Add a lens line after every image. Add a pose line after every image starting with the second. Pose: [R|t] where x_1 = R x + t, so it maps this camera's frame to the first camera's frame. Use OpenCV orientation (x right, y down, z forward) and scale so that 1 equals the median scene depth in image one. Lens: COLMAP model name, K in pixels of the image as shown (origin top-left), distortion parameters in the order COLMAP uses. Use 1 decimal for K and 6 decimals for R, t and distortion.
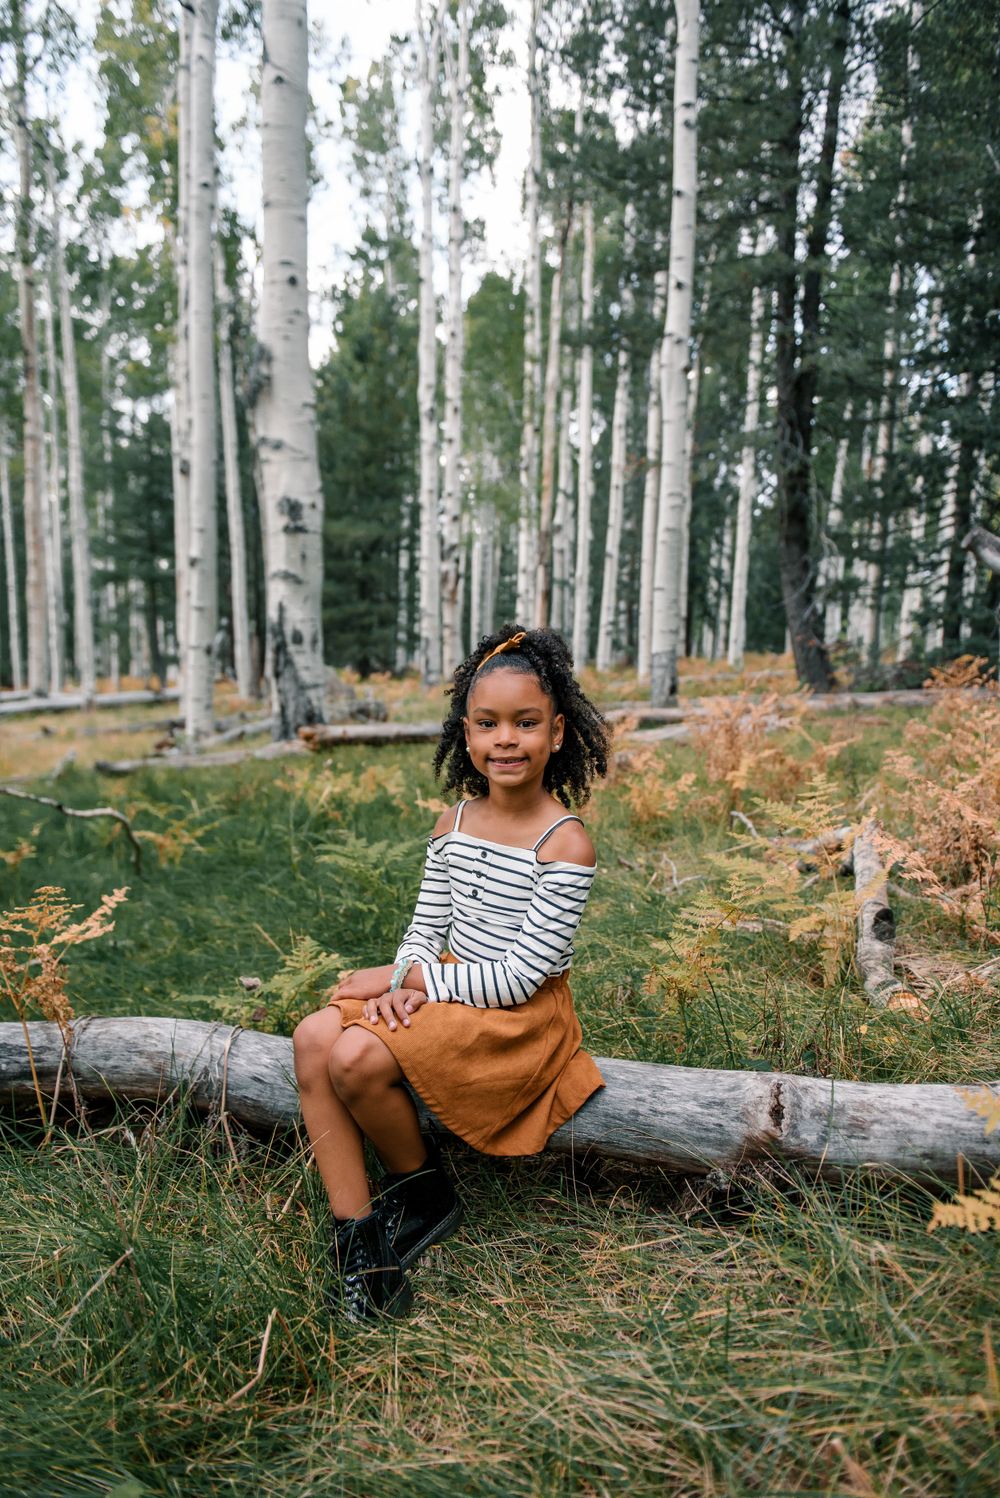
lens RADIAL K [[1046.5, 0, 500.0], [0, 1046.5, 749.0], [0, 0, 1]] dist [0.007092, -0.026158]
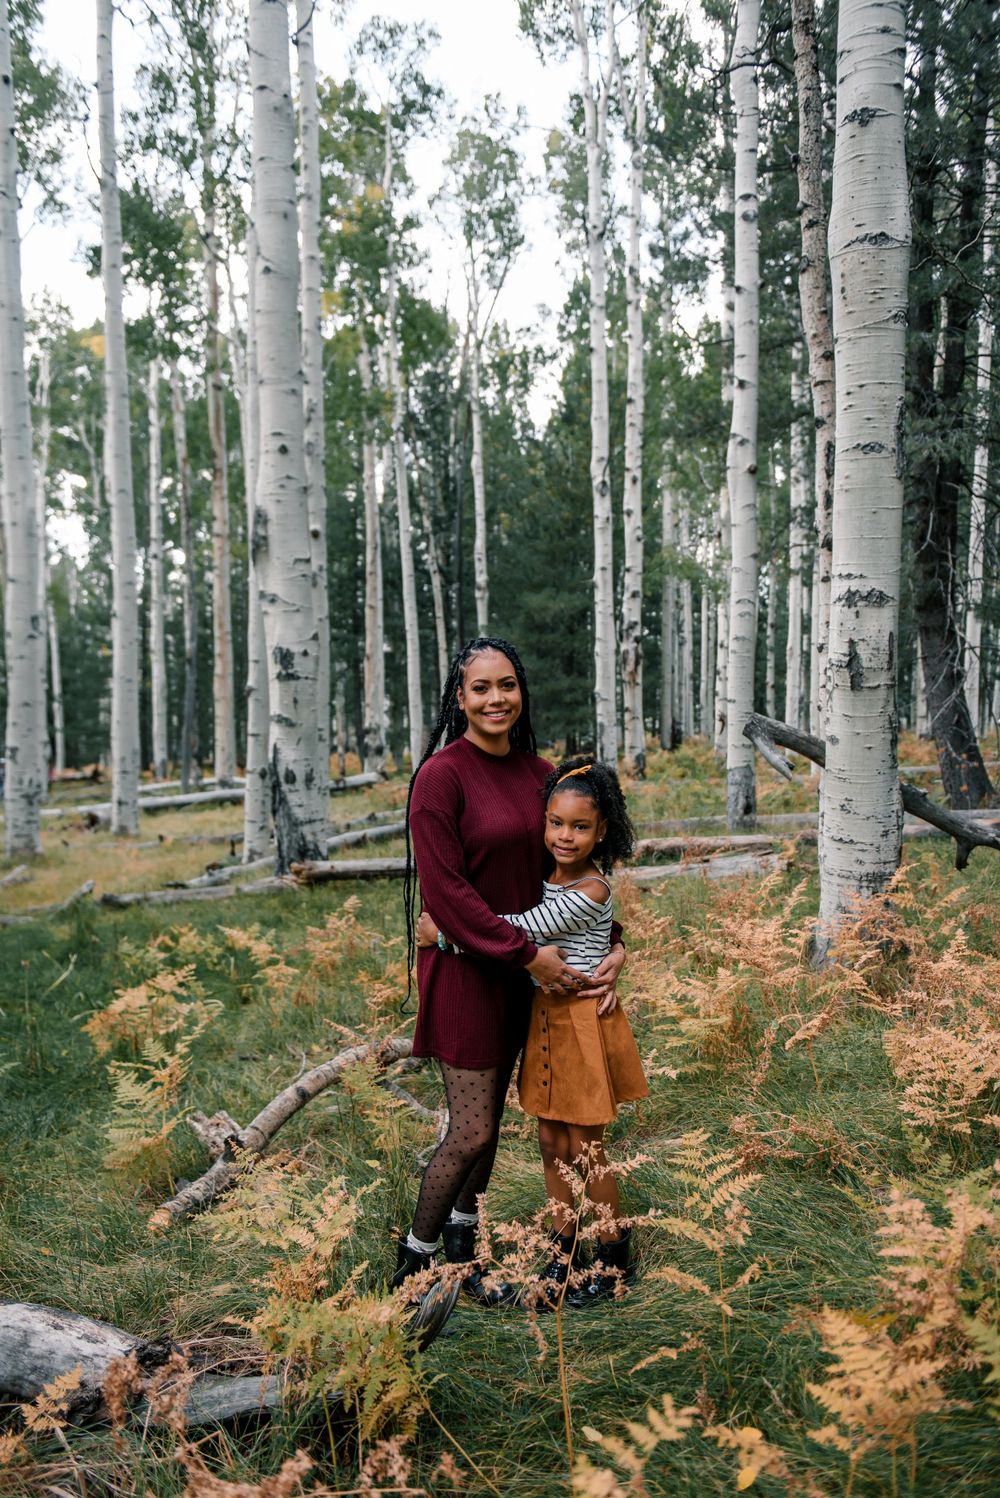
lens RADIAL K [[1168.2, 0, 482.5], [0, 1168.2, 751.5], [0, 0, 1]] dist [0.027481, -0.008667]
pose [[0.963878, -0.005504, -0.266288, 0.153785], [-0.009568, 0.998426, -0.055267, -0.034297], [0.266173, 0.055819, 0.962308, -0.043447]]
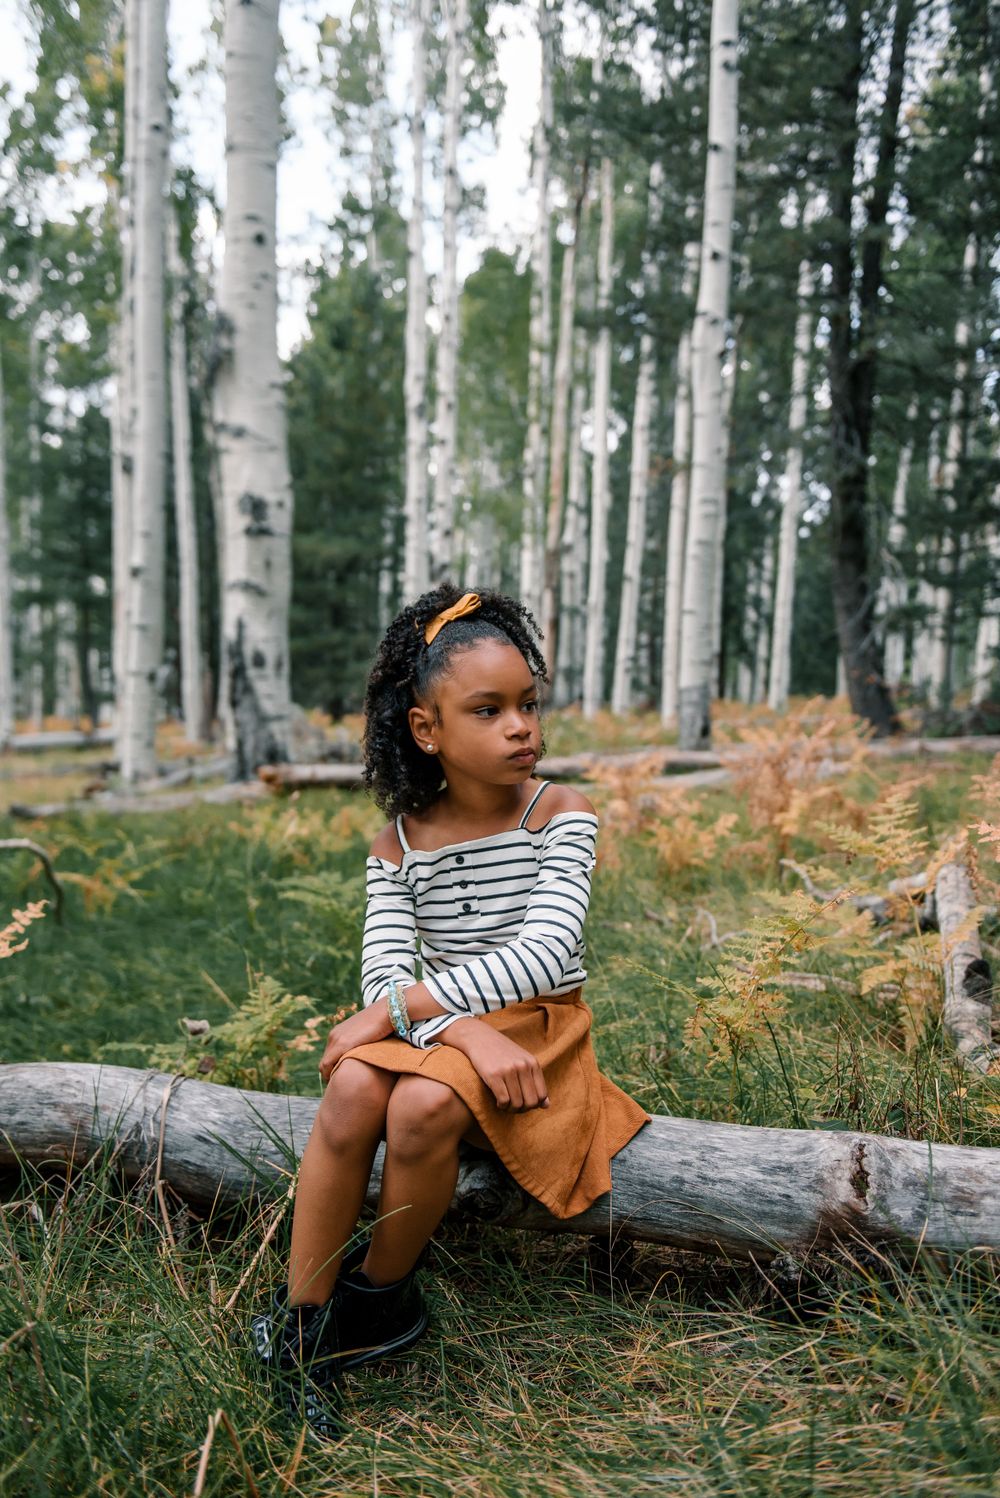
lens RADIAL K [[1242.1, 0, 499.9], [0, 1242.1, 748.5], [0, 0, 1]] dist [0.062821, -0.044564]
pose [[0.999947, 0.009993, 0.002570, -0.001194], [-0.009847, 0.998624, -0.051505, 0.006895], [-0.003081, 0.051477, 0.998669, 0.003594]]
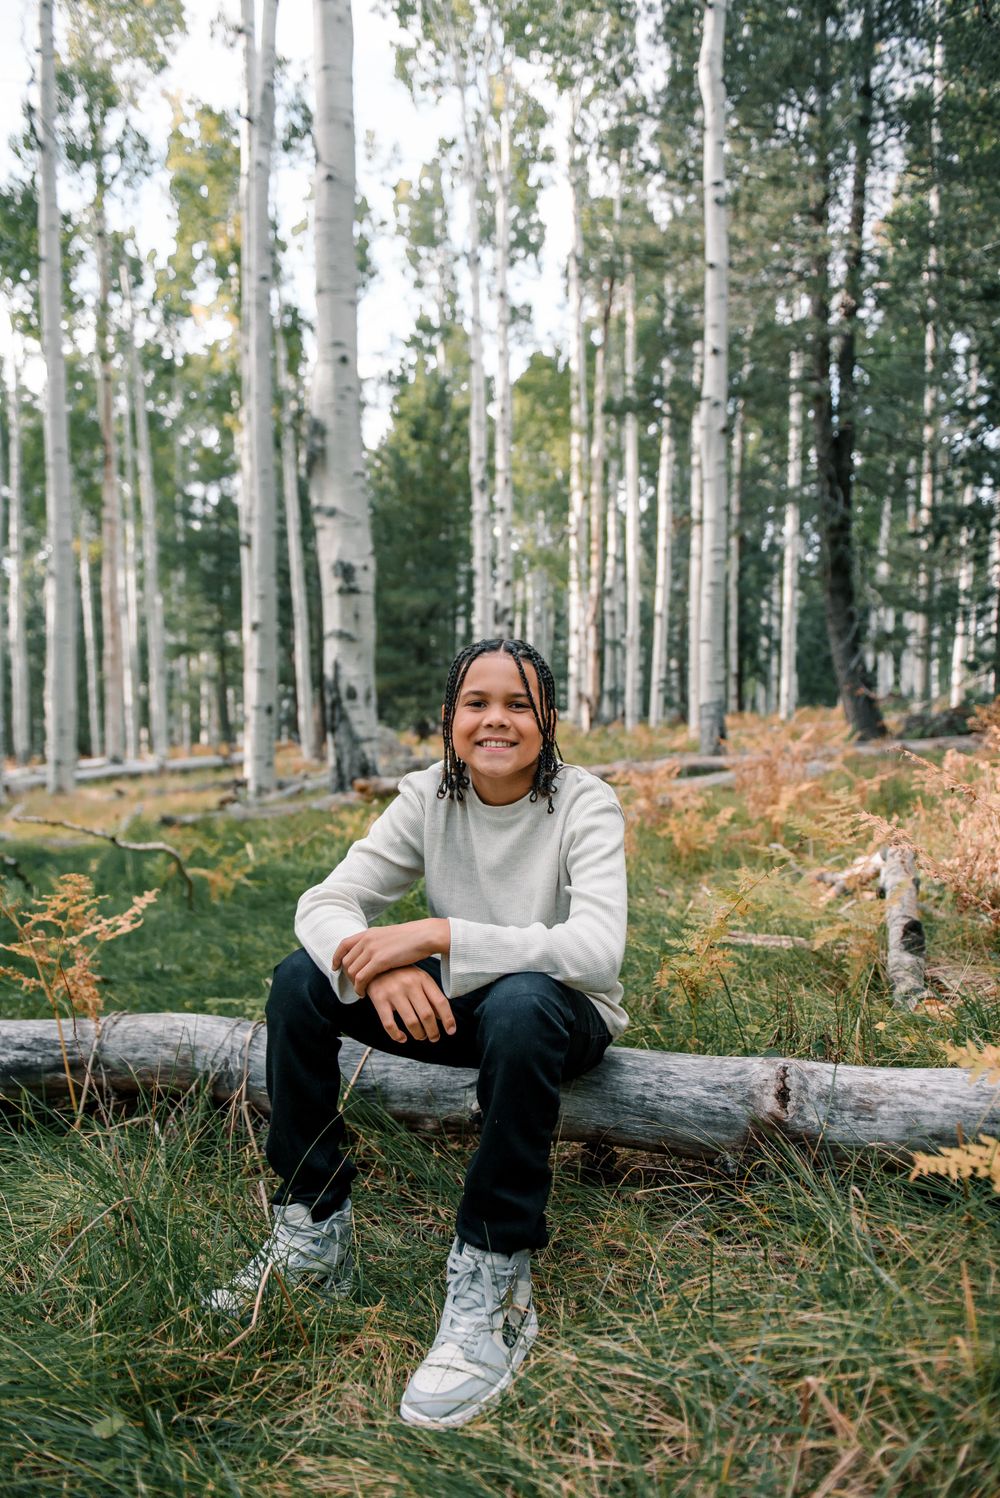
lens RADIAL K [[1024.4, 0, 497.6], [0, 1024.4, 747.2], [0, 0, 1]] dist [-0.001516, -0.021642]
pose [[0.997997, -0.021353, -0.059546, 0.005423], [0.017574, 0.997841, -0.063283, 0.006825], [0.060769, 0.062110, 0.996218, -0.001083]]
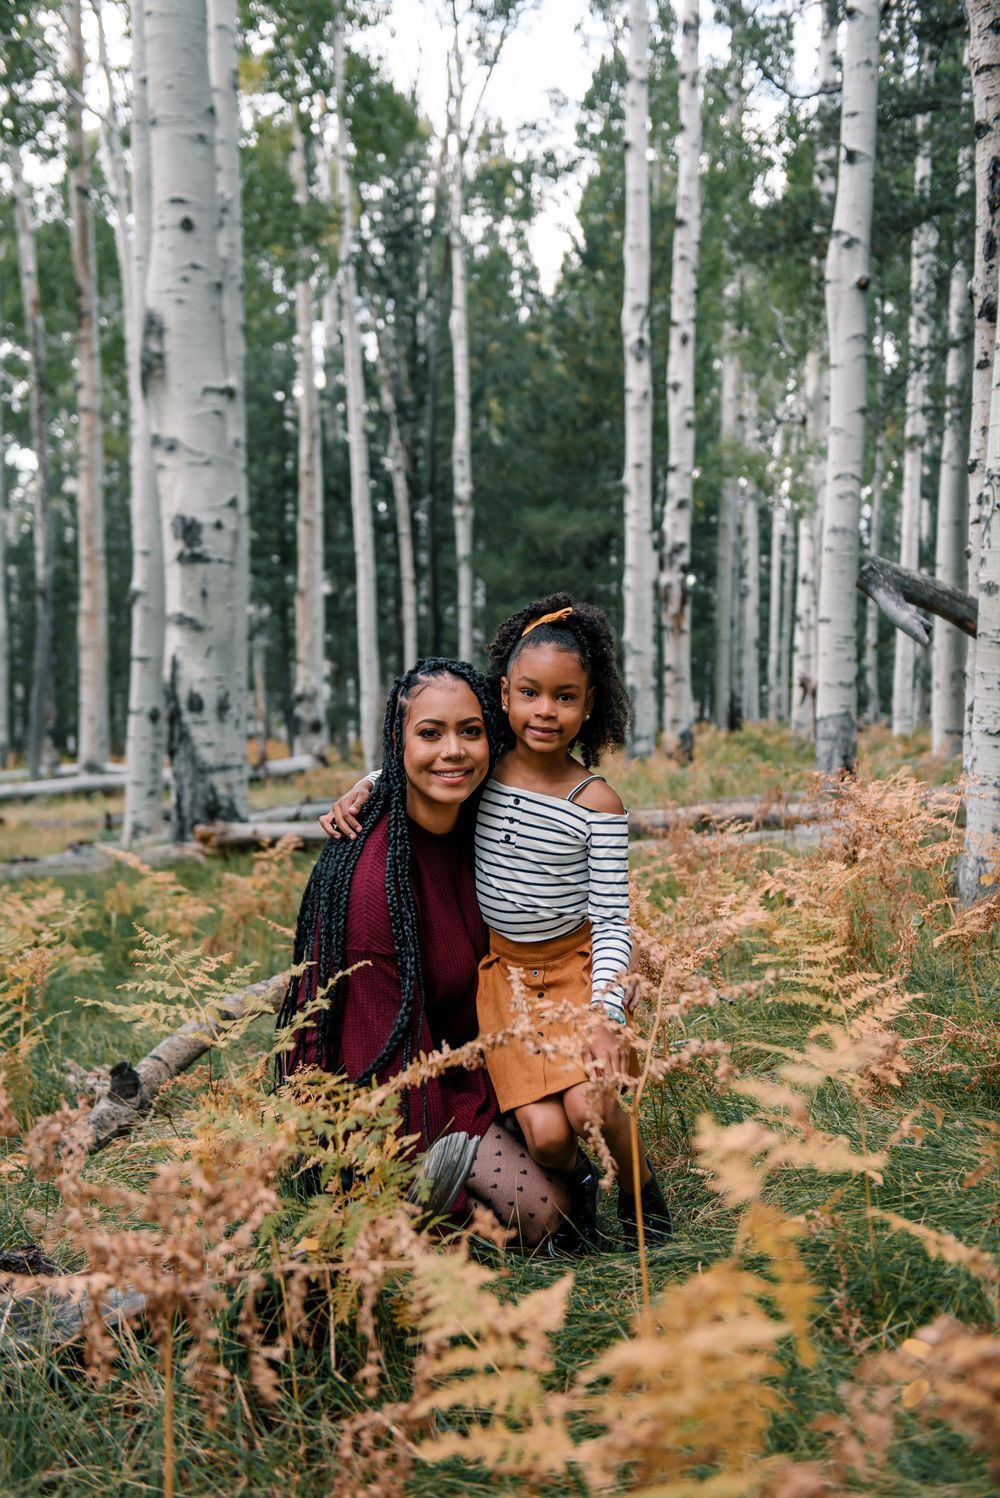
lens RADIAL K [[1646.9, 0, 482.1], [0, 1646.9, 754.9], [0, 0, 1]] dist [0.175946, -0.021587]
pose [[0.967605, 0.005217, -0.252416, 0.148016], [-0.020307, 0.998155, -0.057214, -0.003622], [0.251652, 0.060487, 0.965926, -0.037619]]
